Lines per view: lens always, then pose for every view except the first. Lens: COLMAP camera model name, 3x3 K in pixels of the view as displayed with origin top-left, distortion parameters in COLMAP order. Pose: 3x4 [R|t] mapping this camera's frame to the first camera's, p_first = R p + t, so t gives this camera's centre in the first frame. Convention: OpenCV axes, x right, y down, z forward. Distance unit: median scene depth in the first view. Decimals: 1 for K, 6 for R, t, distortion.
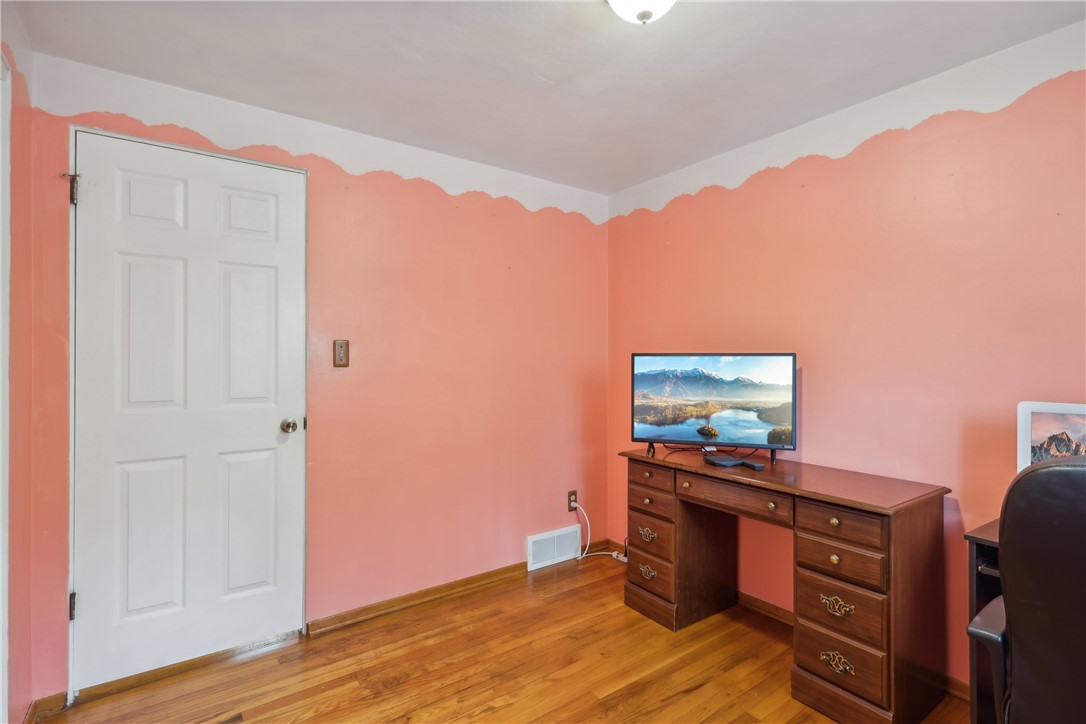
lens RADIAL K [[510.0, 0, 538.5], [0, 510.0, 367.6], [0, 0, 1]] dist [0.002884, 0.001227]
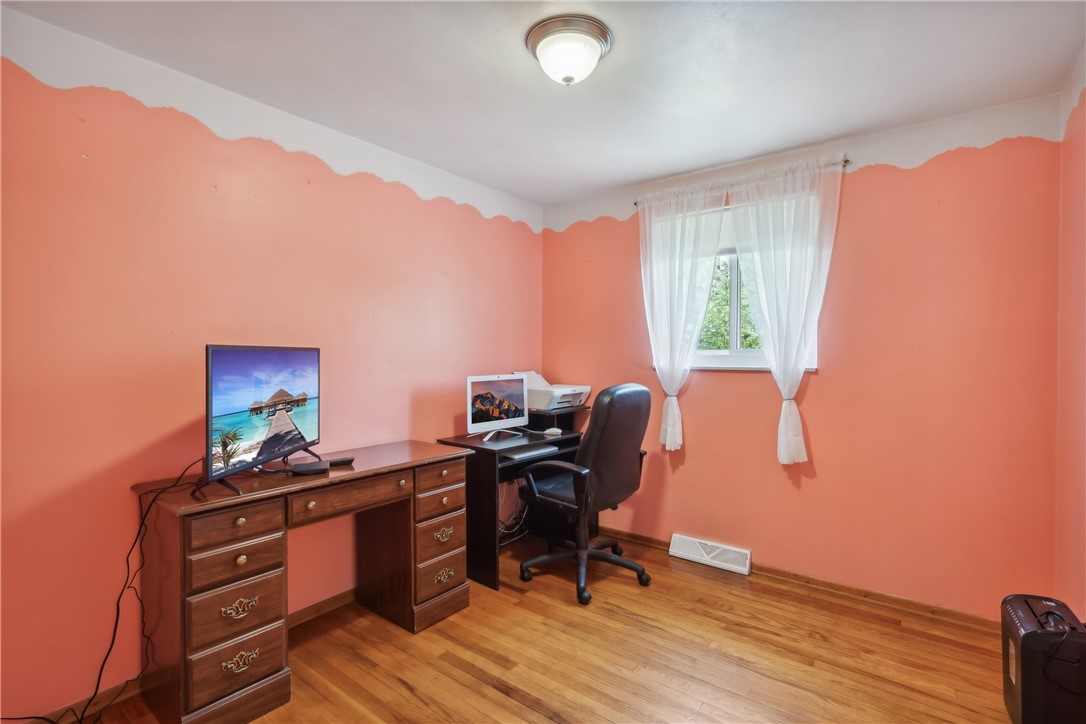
lens RADIAL K [[510.0, 0, 538.5], [0, 510.0, 367.6], [0, 0, 1]] dist [0.002884, 0.001227]
pose [[-0.278687, -0.025853, 0.960034, -0.668160], [0.017404, 0.999338, 0.031963, -0.014416], [-0.960224, 0.025616, -0.278052, 0.962745]]
